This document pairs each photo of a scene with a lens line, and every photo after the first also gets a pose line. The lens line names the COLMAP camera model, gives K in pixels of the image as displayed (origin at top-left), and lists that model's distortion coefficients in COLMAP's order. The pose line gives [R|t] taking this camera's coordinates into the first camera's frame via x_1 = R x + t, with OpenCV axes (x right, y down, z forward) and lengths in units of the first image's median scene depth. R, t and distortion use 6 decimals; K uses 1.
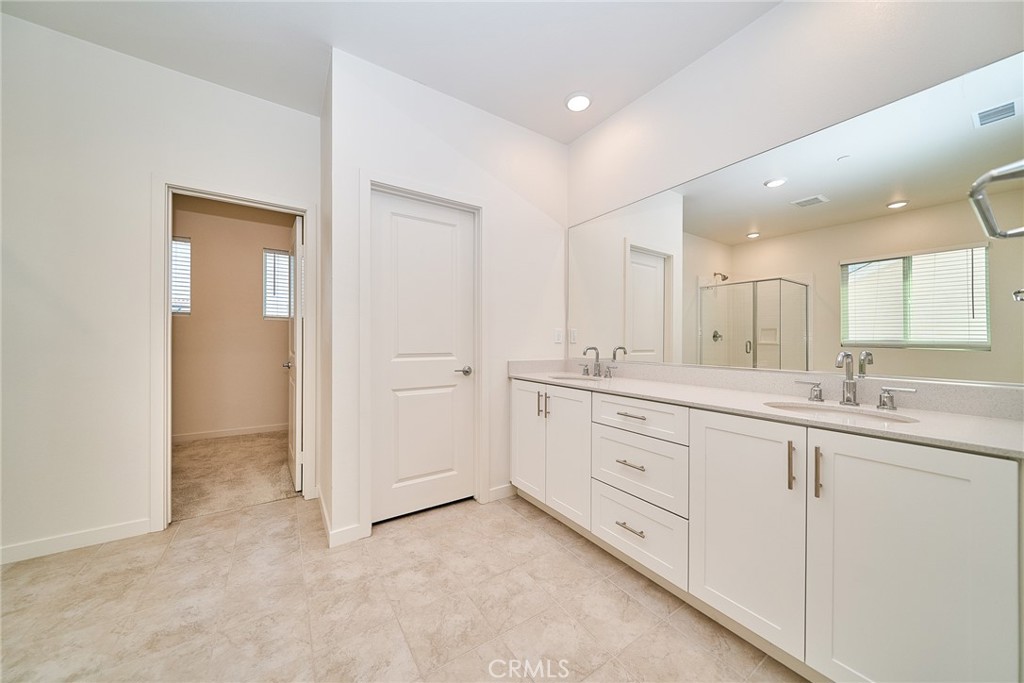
lens RADIAL K [[349.5, 0, 515.2], [0, 349.5, 340.2], [0, 0, 1]] dist [0.001526, -0.000666]
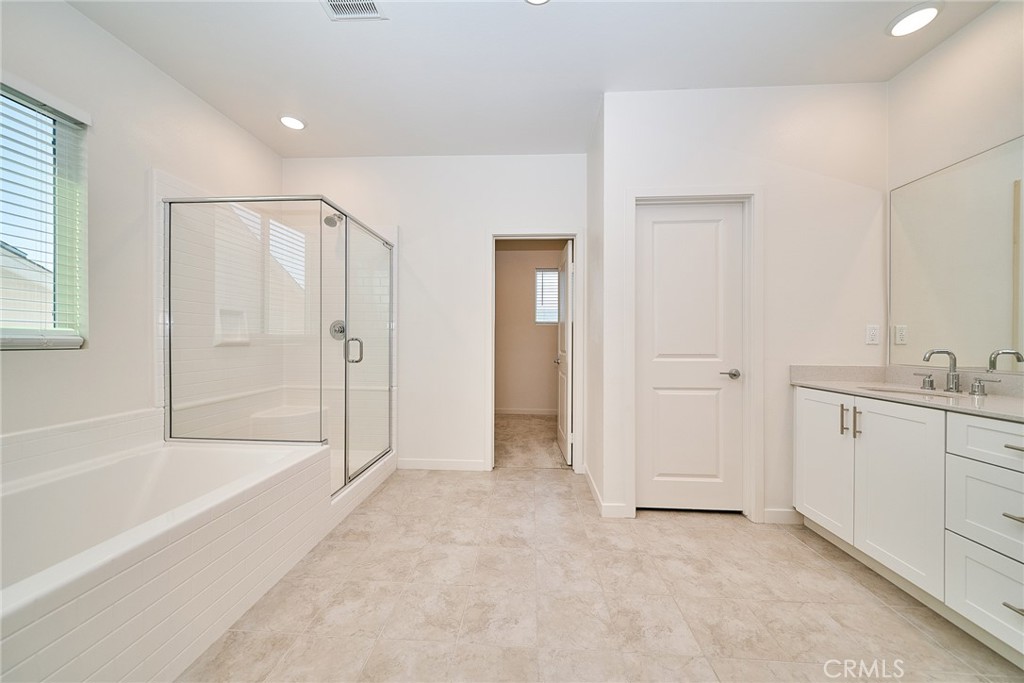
lens RADIAL K [[349.5, 0, 511.0], [0, 349.5, 341.6], [0, 0, 1]] dist [0.001526, -0.000666]
pose [[0.794019, -0.001317, -0.607891, -0.048835], [0.002573, 0.999996, 0.001195, -0.001420], [0.607887, -0.002513, 0.794019, -0.111146]]
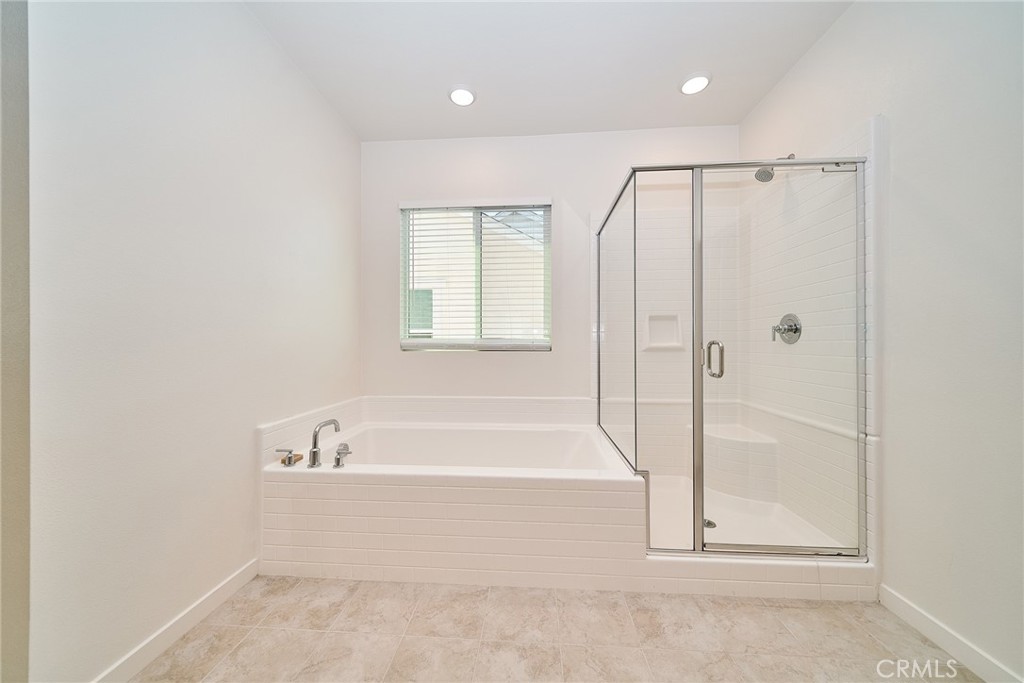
lens RADIAL K [[349.5, 0, 510.9], [0, 349.5, 344.0], [0, 0, 1]] dist [0.001526, -0.000666]
pose [[-0.612233, -0.003991, -0.790667, -0.897002], [-0.000229, 0.999988, -0.004870, -0.011279], [0.790677, -0.002801, -0.612227, 2.618199]]
